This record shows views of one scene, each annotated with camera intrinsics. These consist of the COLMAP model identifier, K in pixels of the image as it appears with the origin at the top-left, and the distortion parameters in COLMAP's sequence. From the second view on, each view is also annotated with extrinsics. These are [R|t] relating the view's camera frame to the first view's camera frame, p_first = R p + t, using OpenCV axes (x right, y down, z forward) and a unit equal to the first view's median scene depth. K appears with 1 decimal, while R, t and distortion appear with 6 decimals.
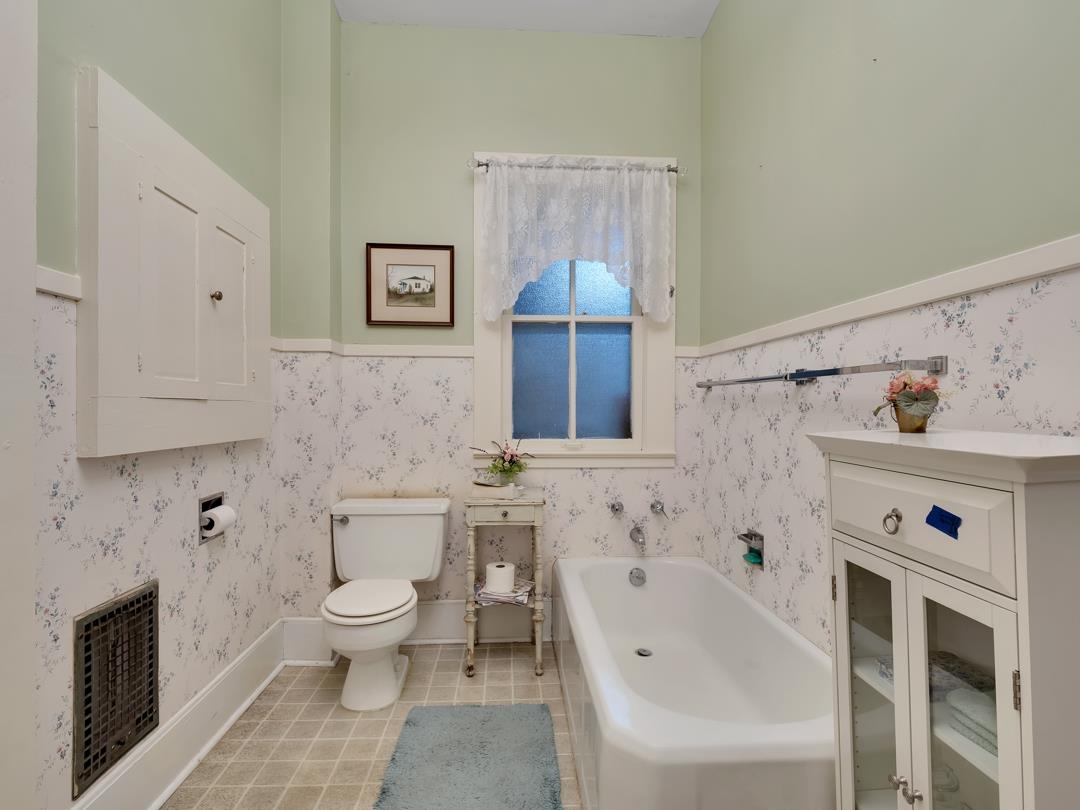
lens RADIAL K [[526.3, 0, 539.9], [0, 526.3, 403.1], [0, 0, 1]] dist [0.004237, -0.006276]
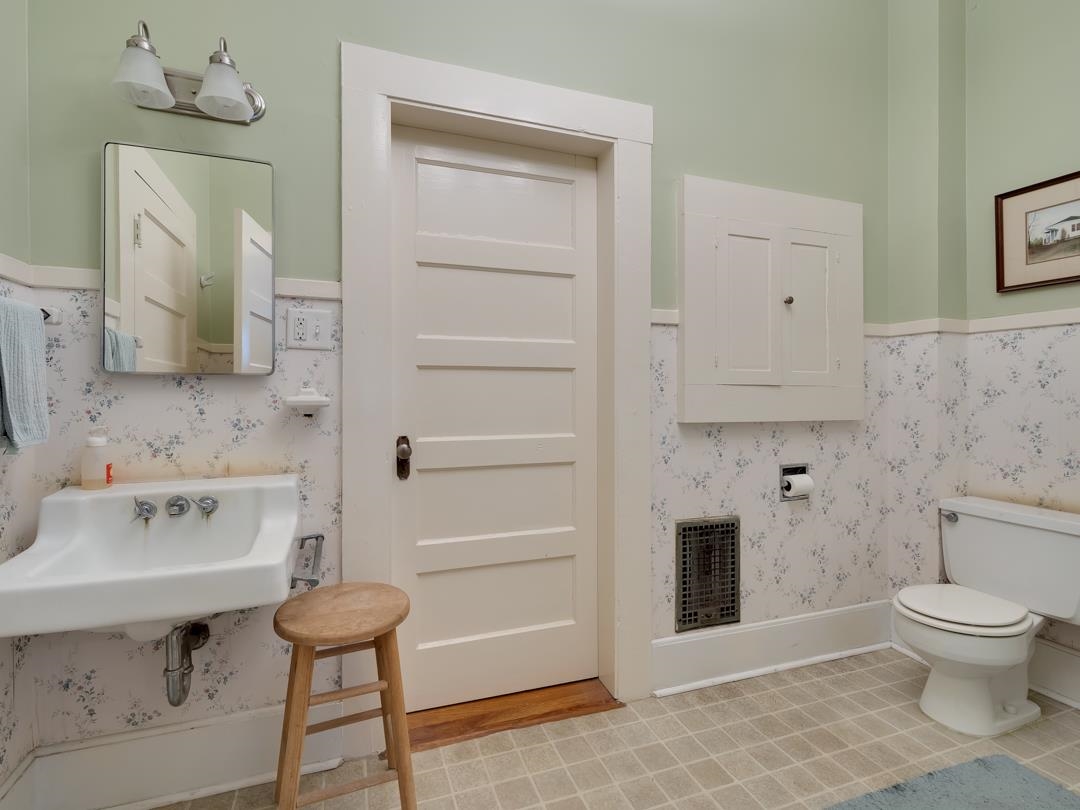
lens RADIAL K [[526.3, 0, 537.6], [0, 526.3, 396.1], [0, 0, 1]] dist [0.004237, -0.006276]
pose [[0.290305, 0.001477, -0.956933, 0.381907], [0.007049, 0.999968, 0.003682, 0.009887], [0.956908, -0.007814, 0.290285, 0.082625]]
